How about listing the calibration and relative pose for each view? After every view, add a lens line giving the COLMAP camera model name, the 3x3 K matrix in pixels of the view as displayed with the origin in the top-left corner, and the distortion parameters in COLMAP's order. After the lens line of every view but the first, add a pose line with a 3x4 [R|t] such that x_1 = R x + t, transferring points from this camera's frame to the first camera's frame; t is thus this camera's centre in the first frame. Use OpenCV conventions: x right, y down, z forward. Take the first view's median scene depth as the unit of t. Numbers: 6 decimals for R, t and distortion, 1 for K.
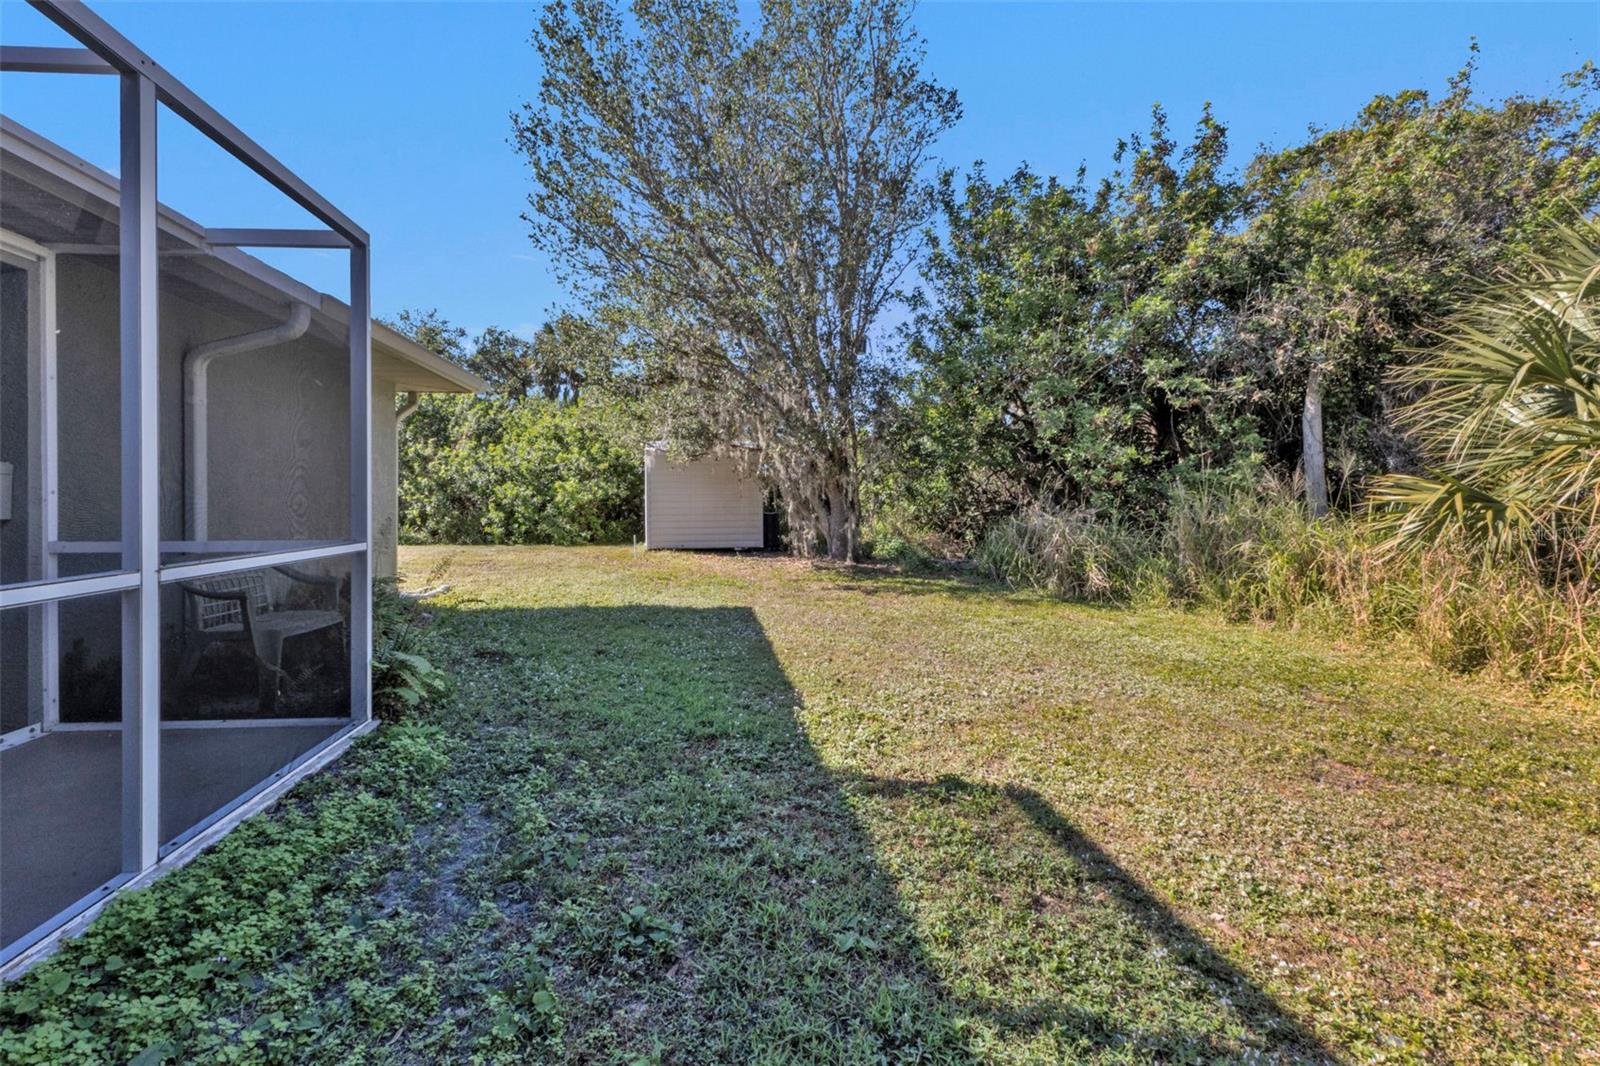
lens RADIAL K [[716.6, 0, 790.9], [0, 716.6, 528.2], [0, 0, 1]] dist [0.010361, 0.000667]
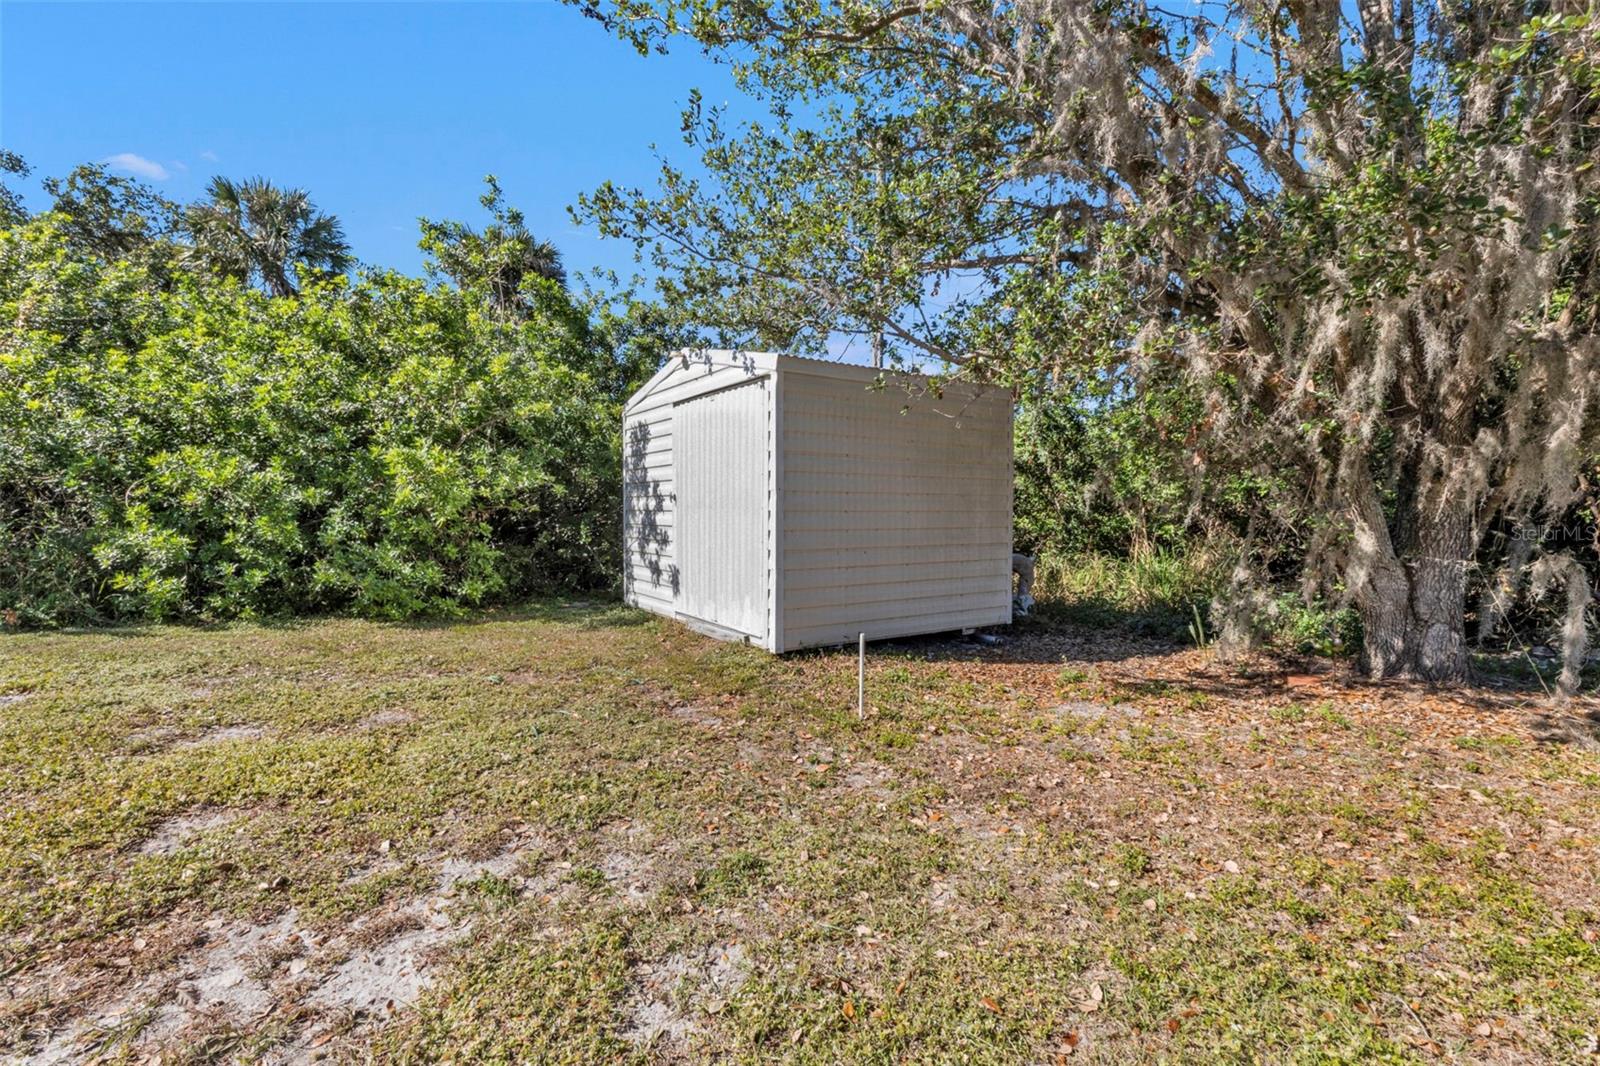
lens RADIAL K [[716.6, 0, 795.2], [0, 716.6, 536.5], [0, 0, 1]] dist [0.010361, 0.000667]
pose [[0.922630, 0.006286, 0.385636, -0.262172], [-0.005991, 0.999980, -0.001968, -0.020208], [-0.385640, -0.000495, 0.922649, 0.566446]]
